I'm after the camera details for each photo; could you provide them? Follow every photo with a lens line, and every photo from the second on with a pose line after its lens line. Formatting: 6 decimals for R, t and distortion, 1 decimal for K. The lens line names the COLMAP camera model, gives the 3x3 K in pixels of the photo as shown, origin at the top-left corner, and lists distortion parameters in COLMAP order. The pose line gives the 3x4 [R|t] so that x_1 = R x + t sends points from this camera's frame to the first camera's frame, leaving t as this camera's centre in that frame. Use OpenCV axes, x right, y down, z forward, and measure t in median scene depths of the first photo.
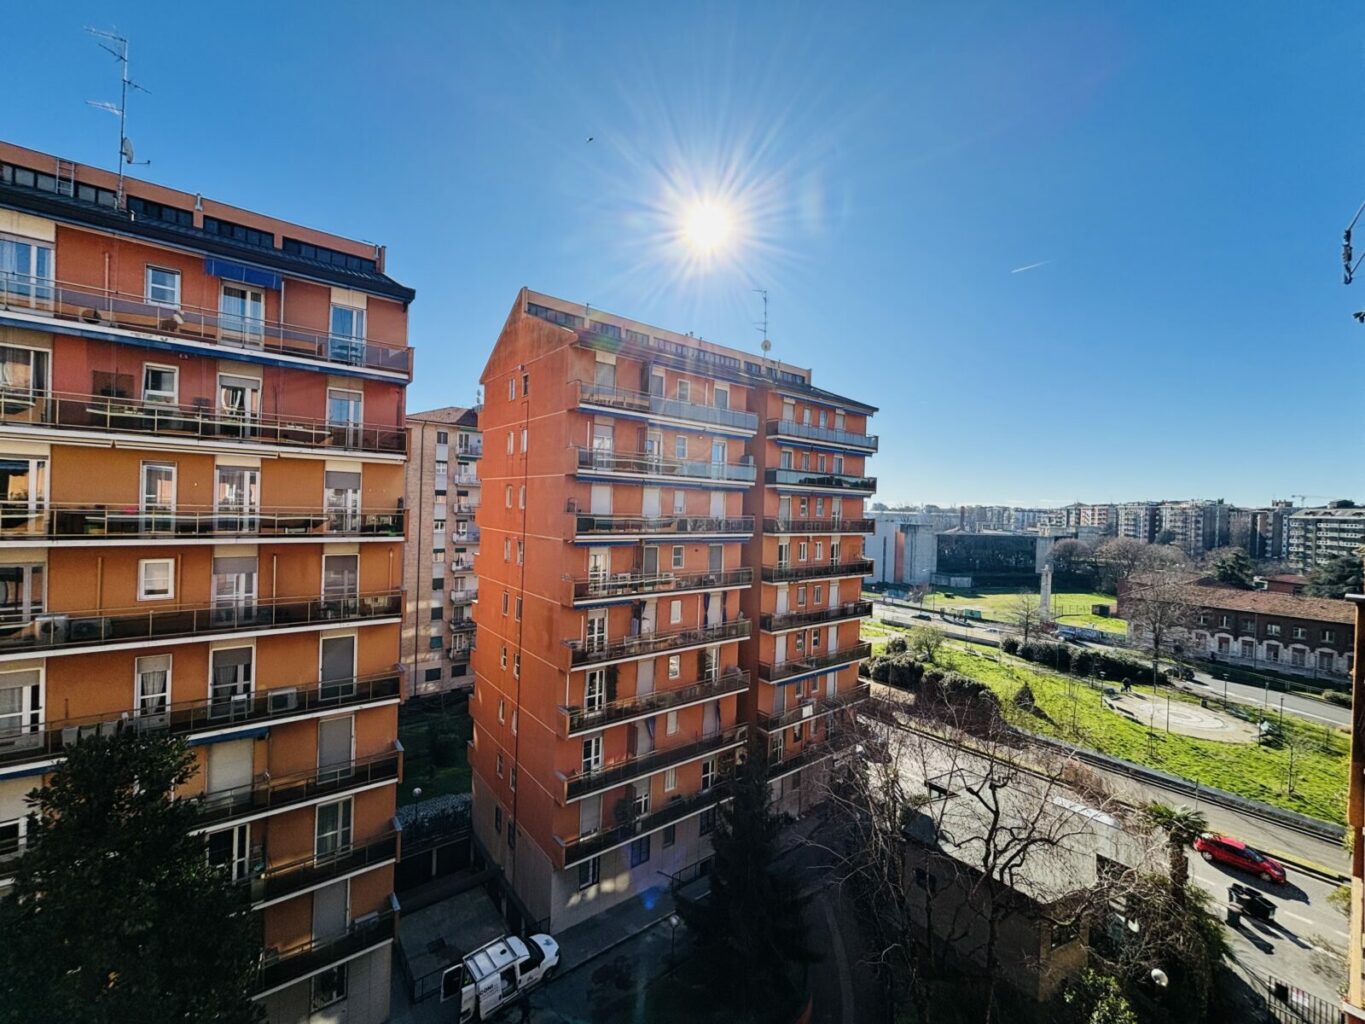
lens RADIAL K [[548.0, 0, 690.2], [0, 548.0, 509.7], [0, 0, 1]] dist [0.001707, -0.000593]
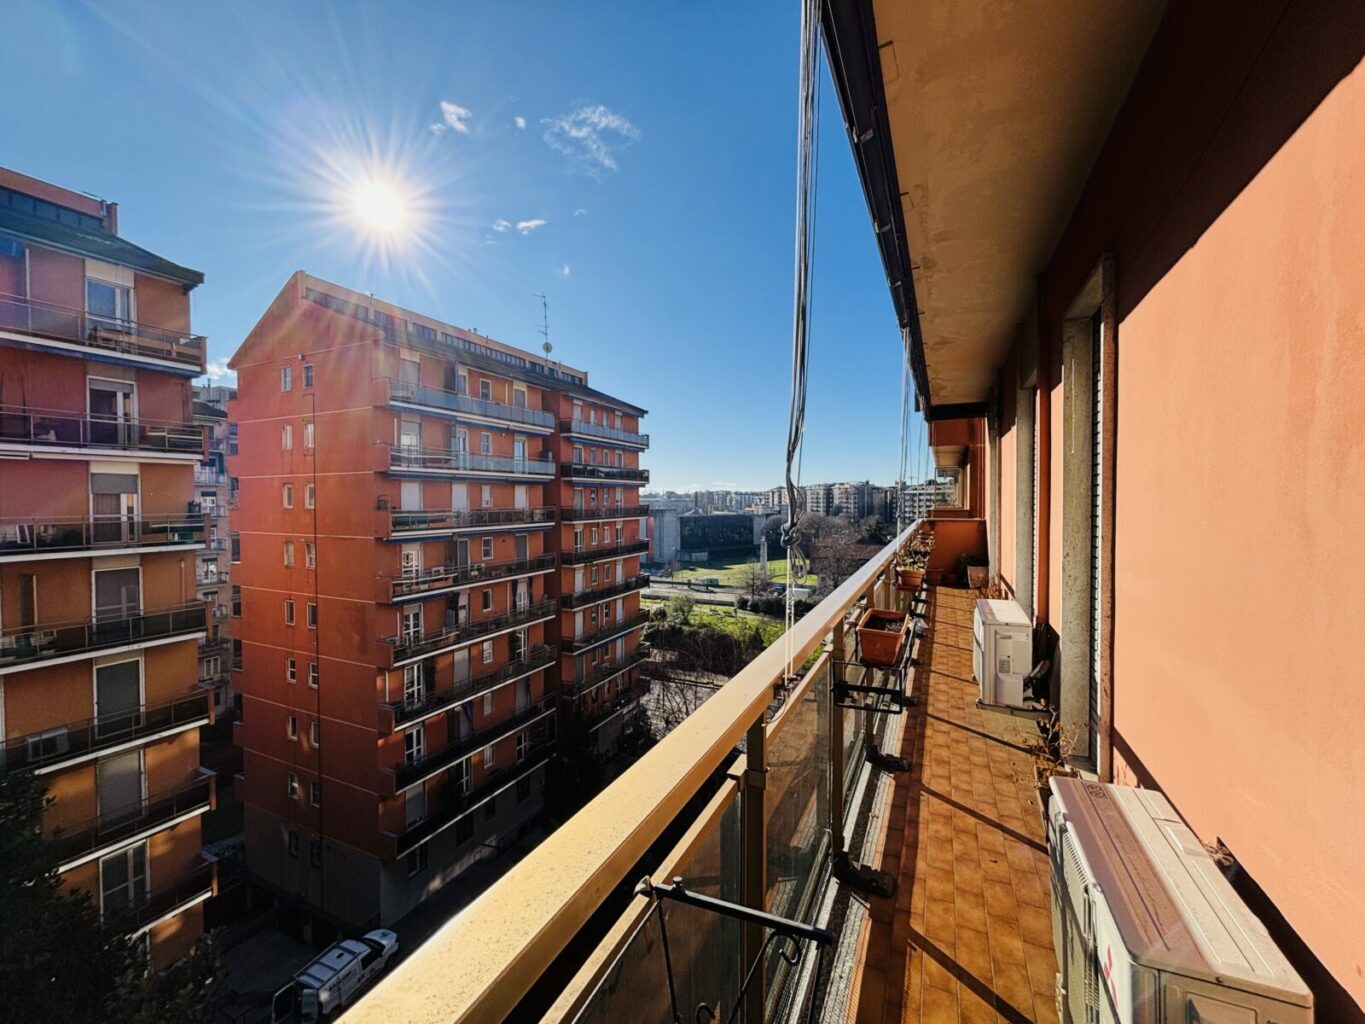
lens RADIAL K [[548.0, 0, 677.5], [0, 548.0, 510.4], [0, 0, 1]] dist [0.001707, -0.000593]
pose [[0.904704, -0.043913, 0.423772, -0.198038], [0.035153, 0.998976, 0.028471, -0.004533], [-0.424588, -0.010860, 0.905321, -0.168557]]
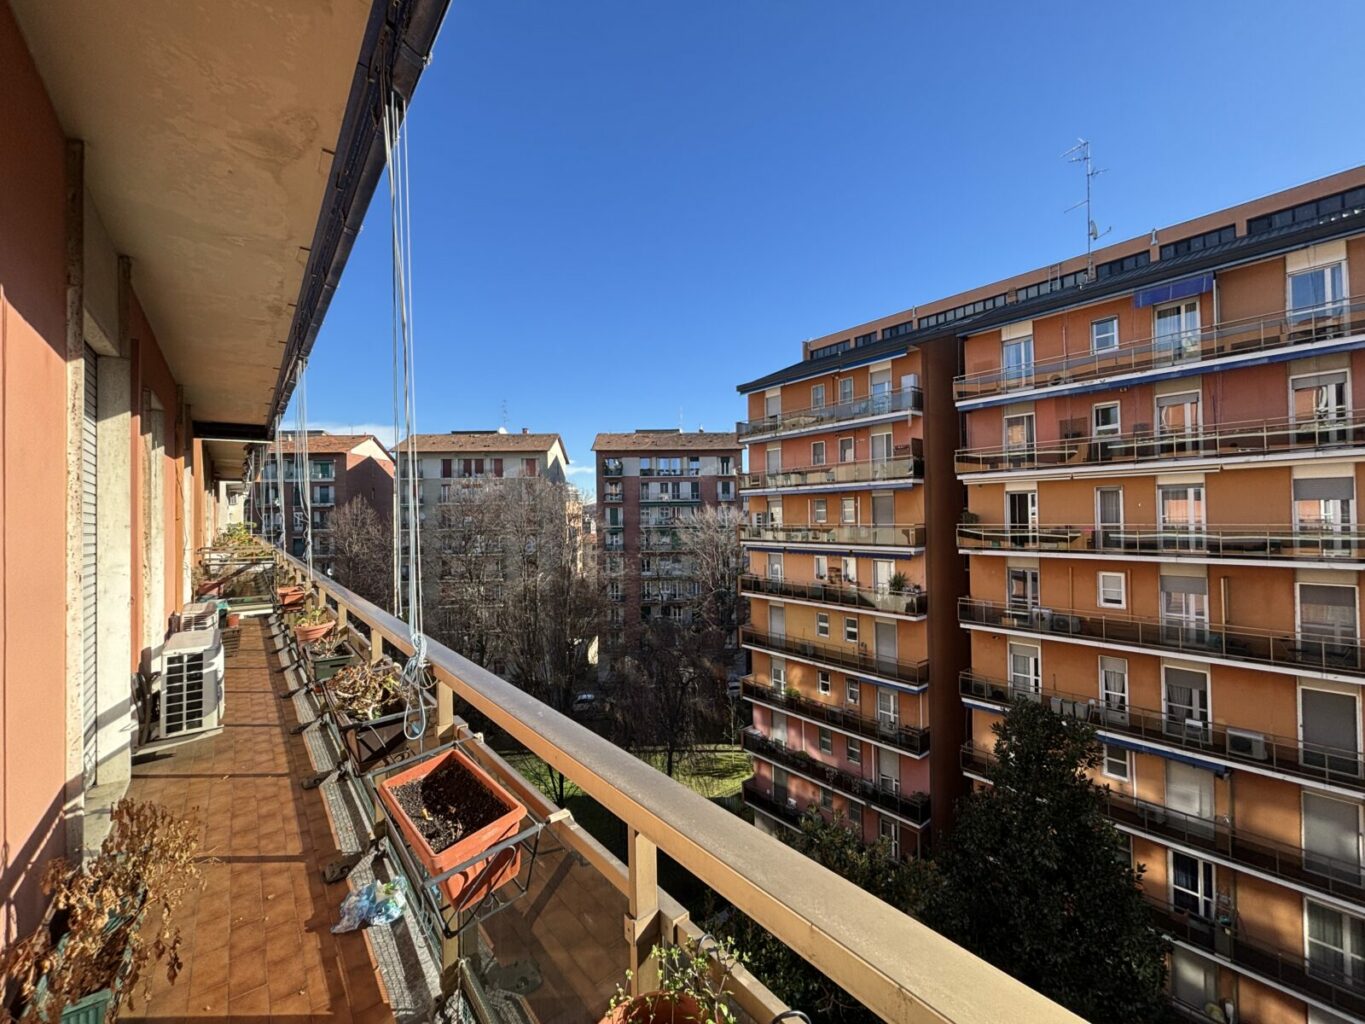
lens RADIAL K [[548.0, 0, 688.7], [0, 548.0, 508.9], [0, 0, 1]] dist [0.001707, -0.000593]
pose [[0.004807, -0.045297, -0.998962, 0.140697], [0.007848, 0.998945, -0.045258, 0.002835], [0.999958, -0.007623, 0.005158, 0.099231]]
